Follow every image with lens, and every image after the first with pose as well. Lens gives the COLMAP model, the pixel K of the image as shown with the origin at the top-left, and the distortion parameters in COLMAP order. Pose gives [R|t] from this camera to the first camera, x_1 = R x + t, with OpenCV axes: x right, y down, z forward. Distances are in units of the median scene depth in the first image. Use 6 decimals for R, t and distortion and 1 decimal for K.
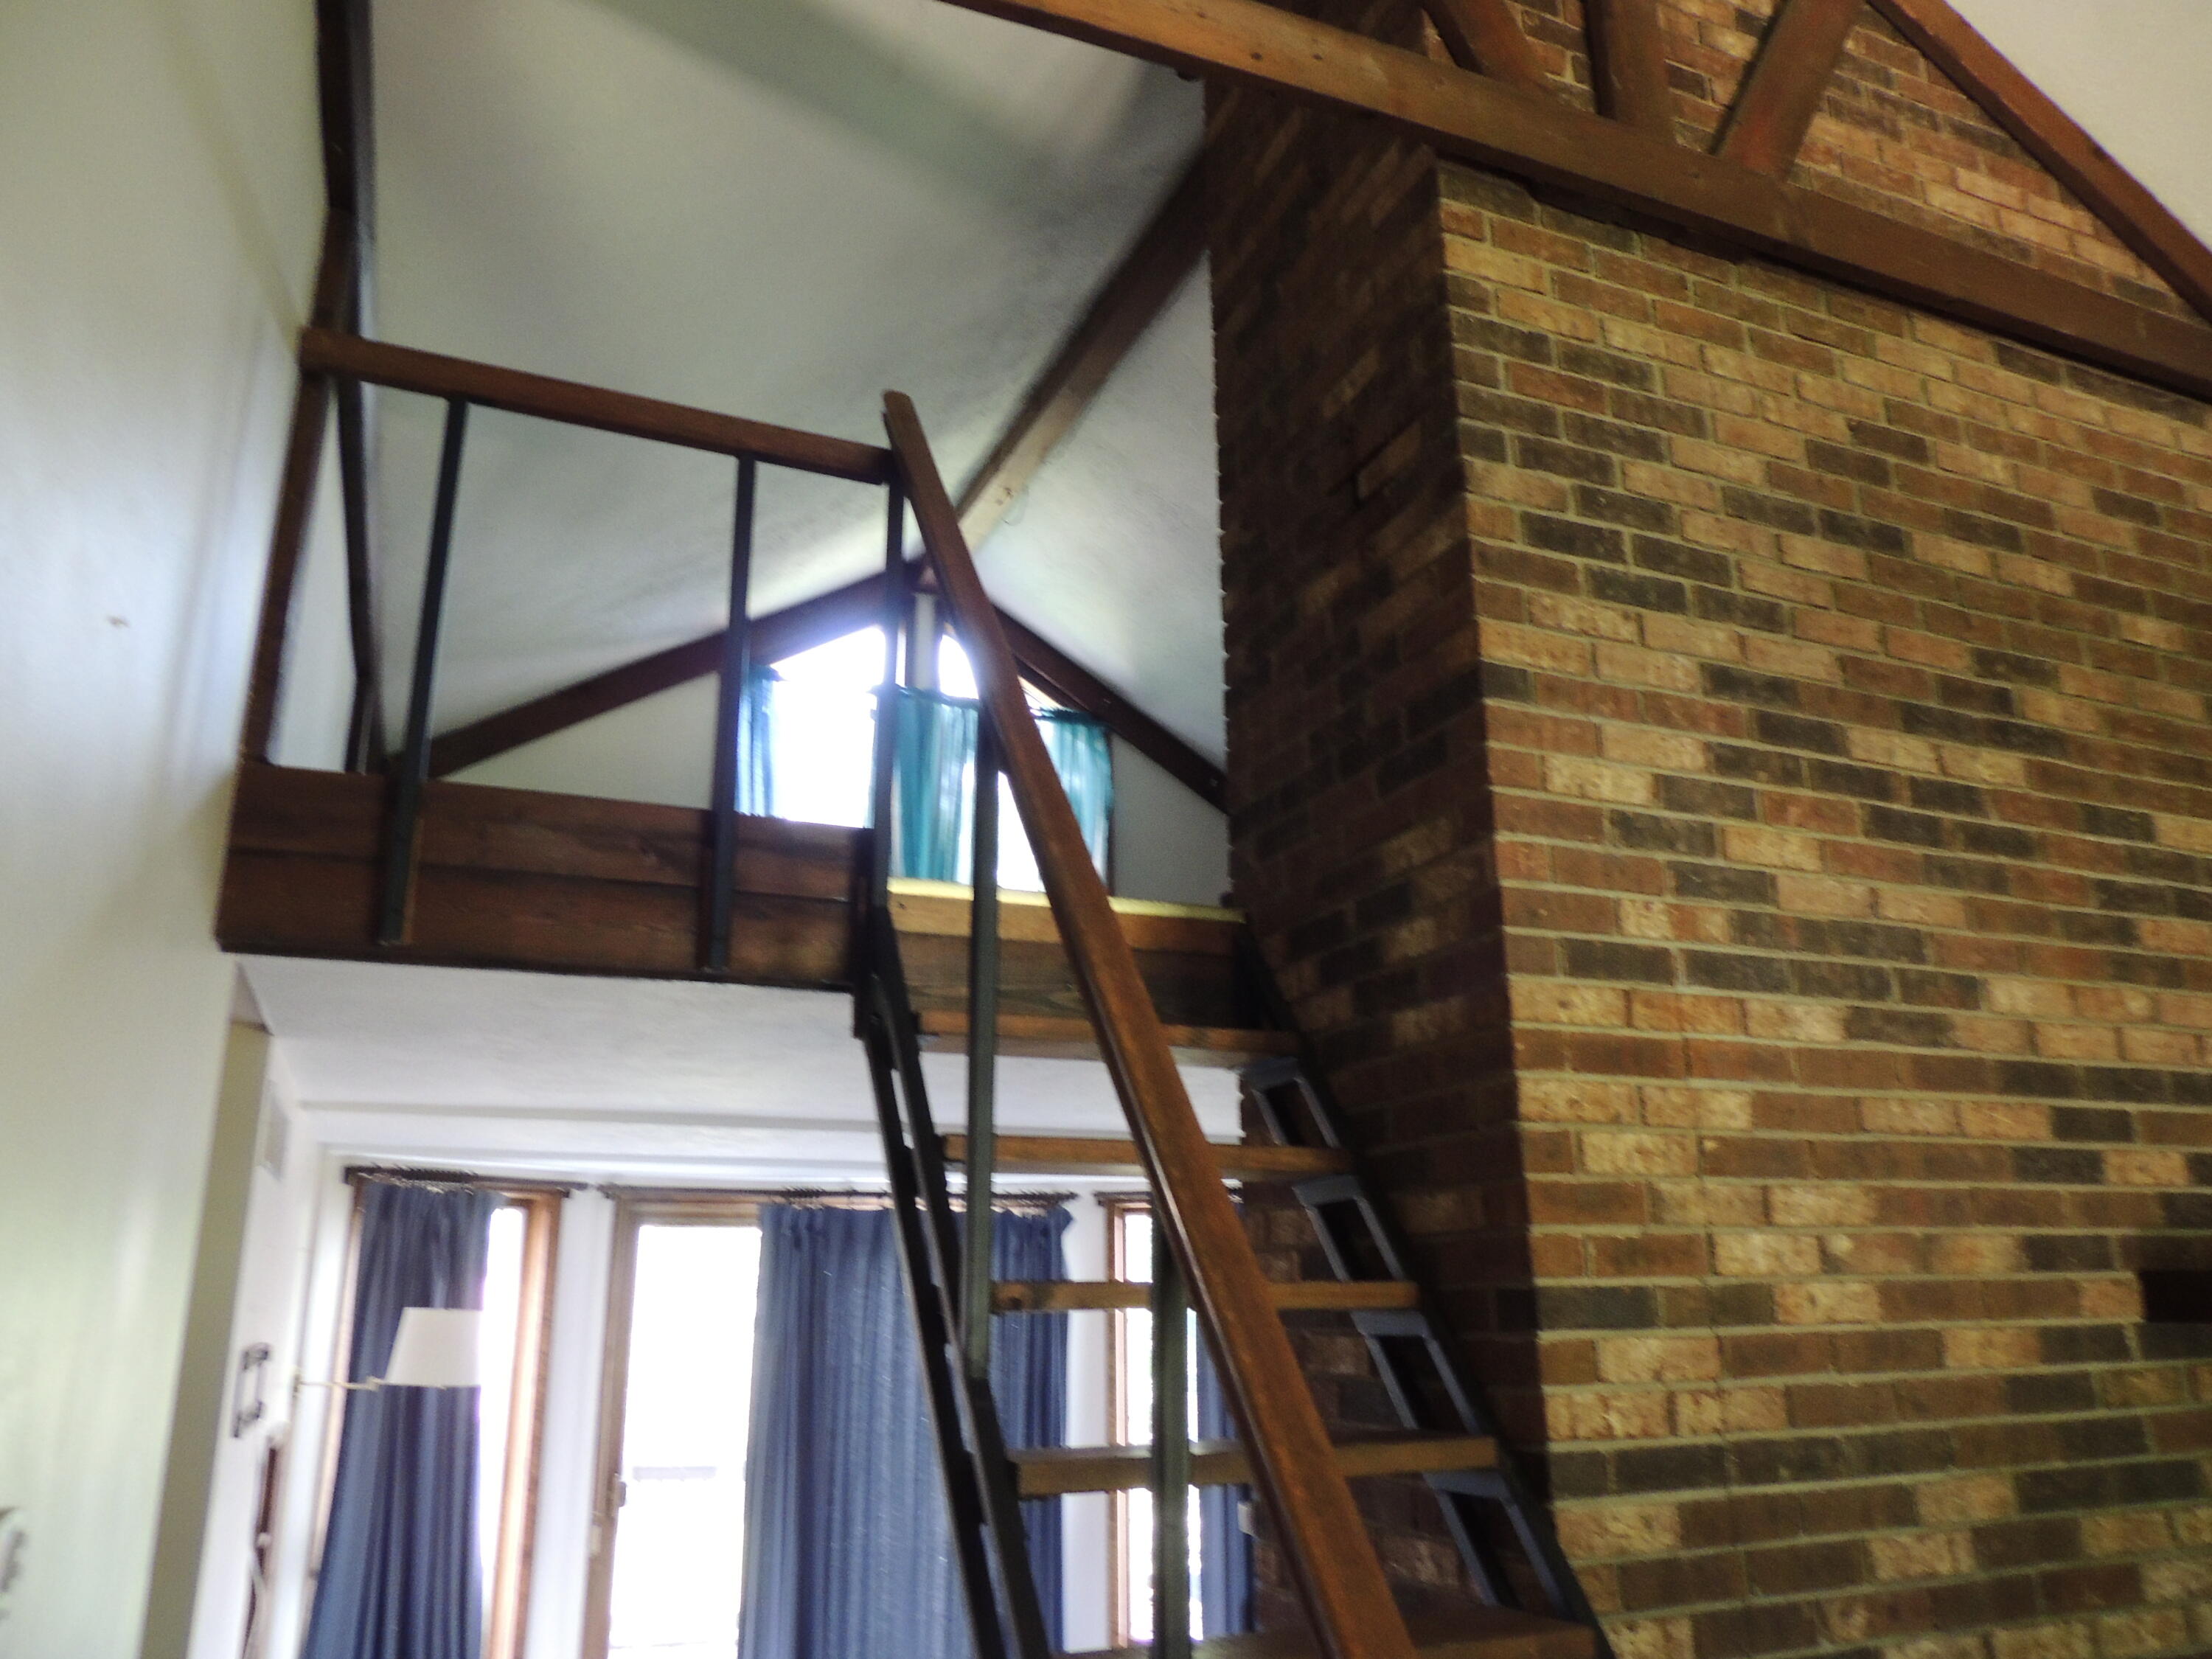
lens RADIAL K [[1577.4, 0, 1106.0], [0, 1577.4, 829.5], [0, 0, 1]] dist [-0.020422, 0.003100]
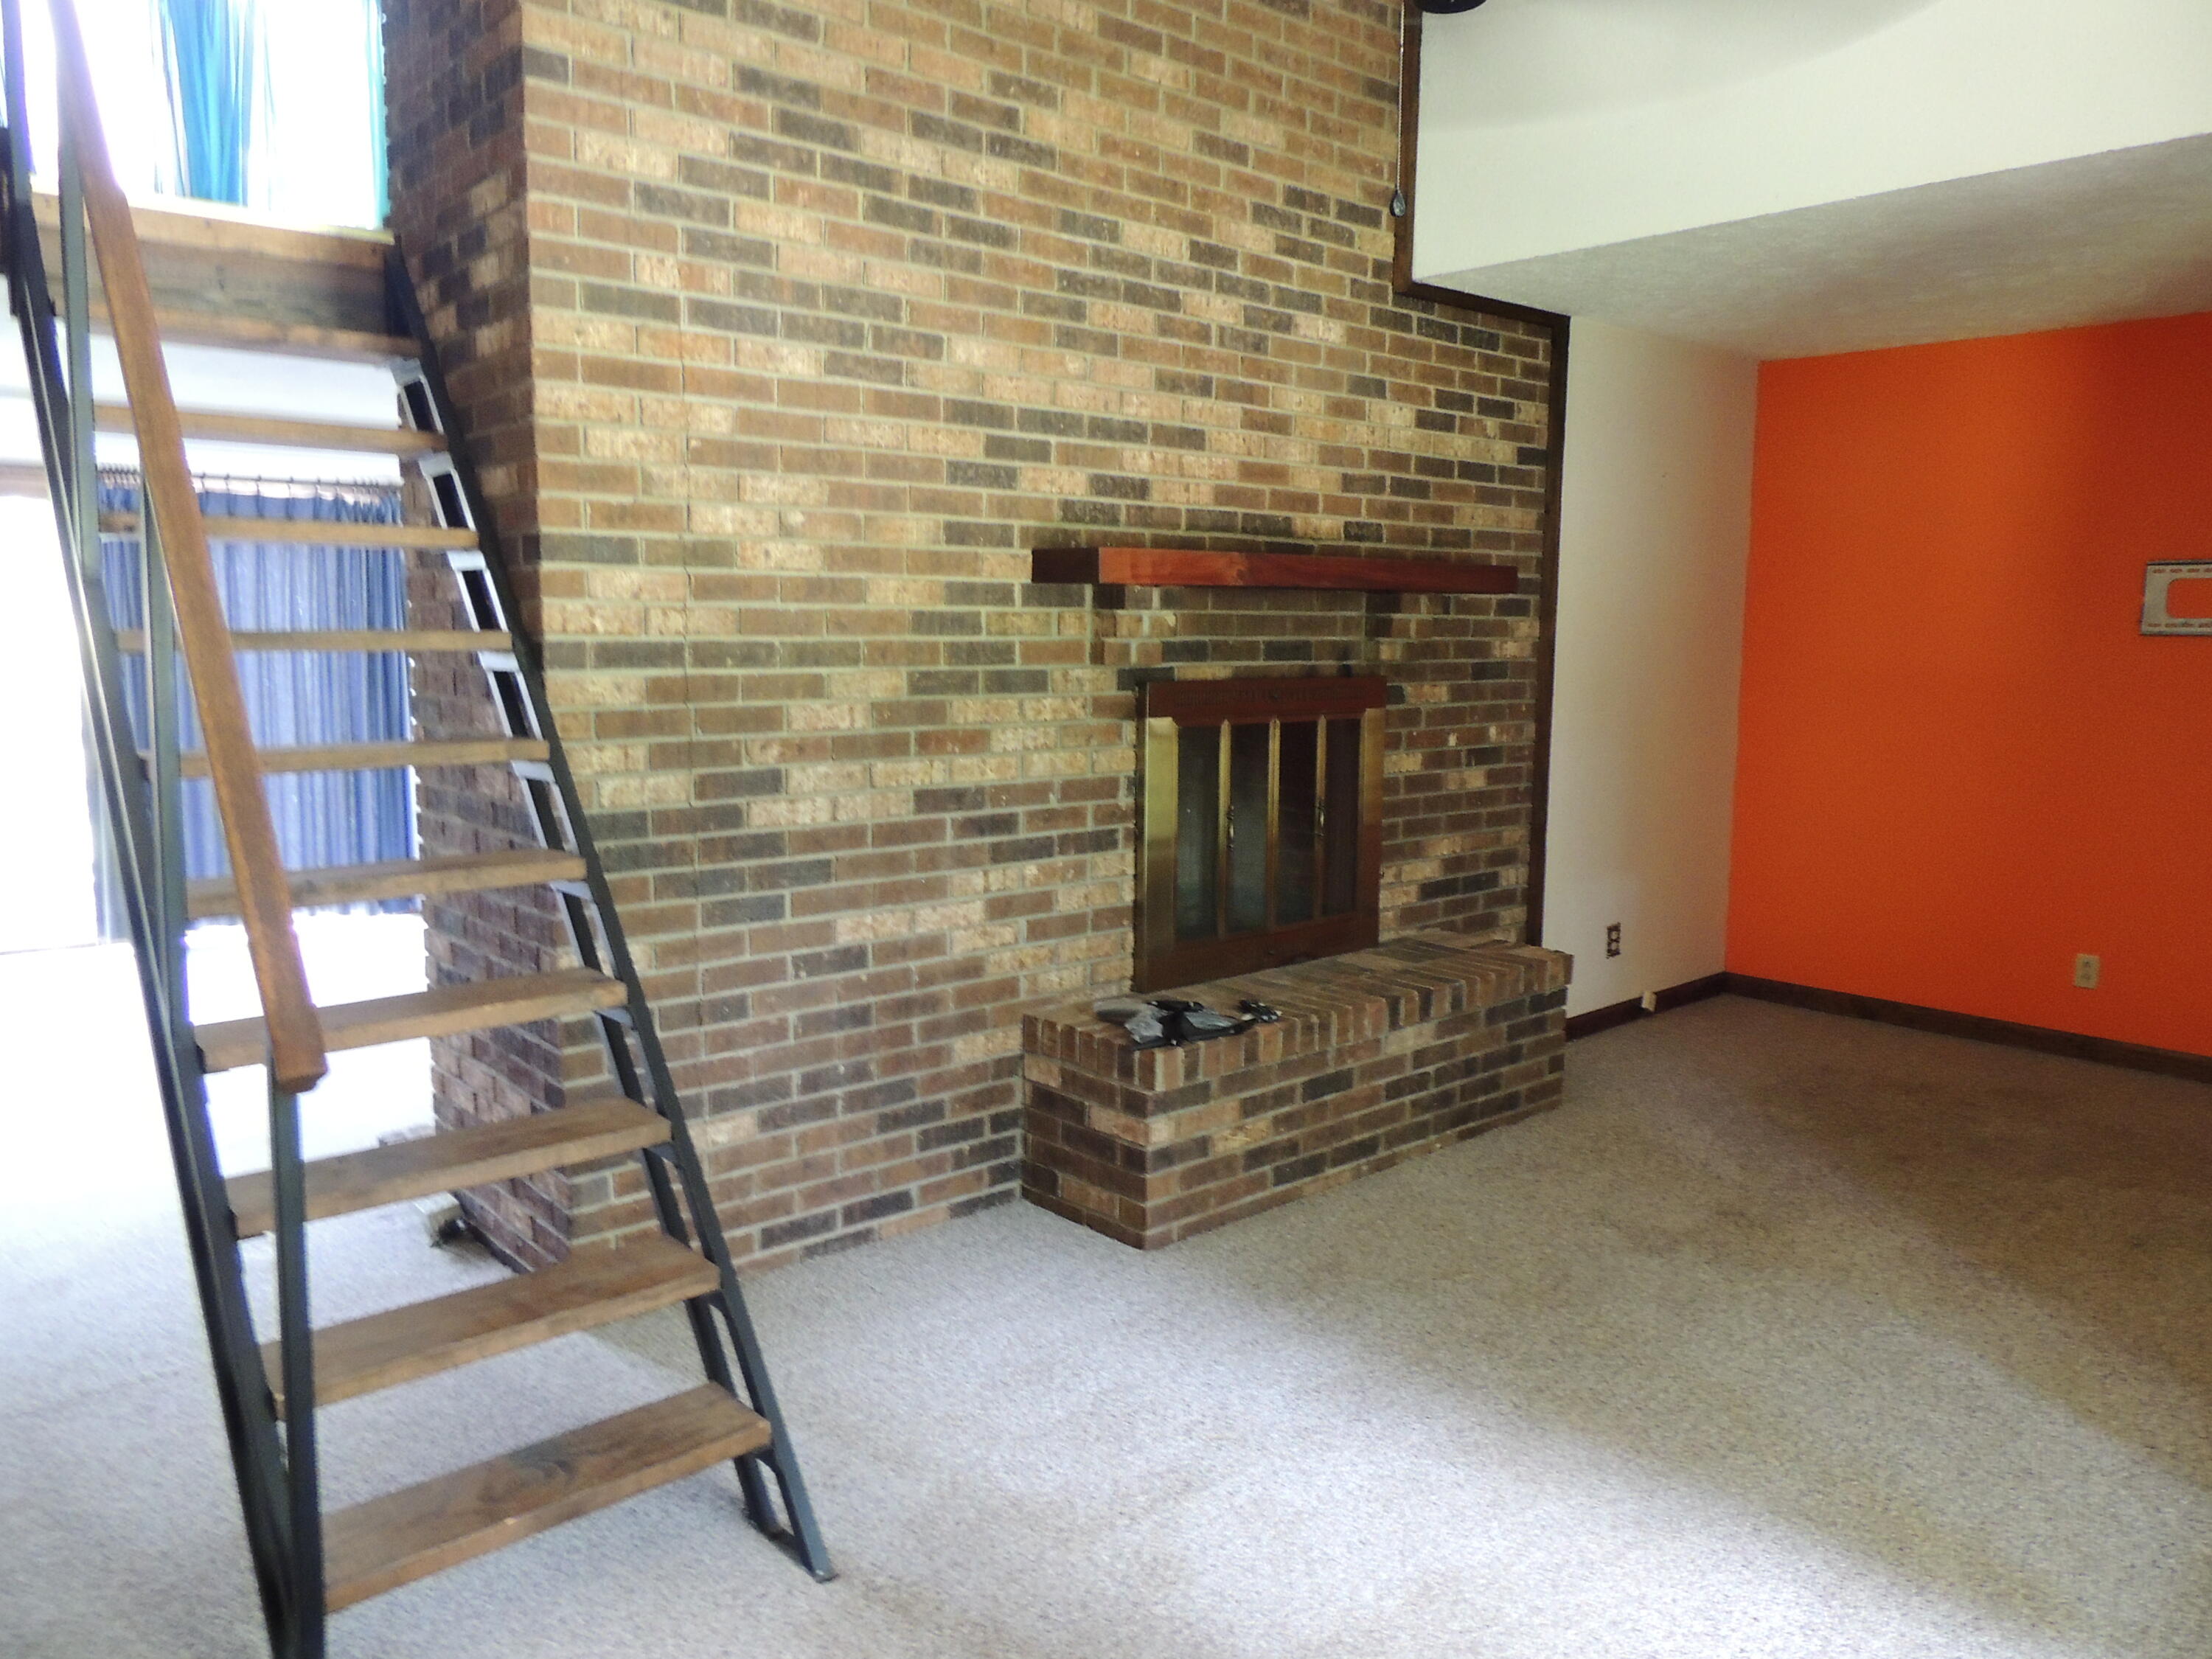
lens RADIAL K [[1577.4, 0, 1106.0], [0, 1577.4, 829.5], [0, 0, 1]] dist [-0.020422, 0.003100]
pose [[0.951120, -0.018515, 0.308265, 0.274085], [-0.109481, 0.913153, 0.392639, -0.073556], [-0.288763, -0.407197, 0.866491, -0.447082]]
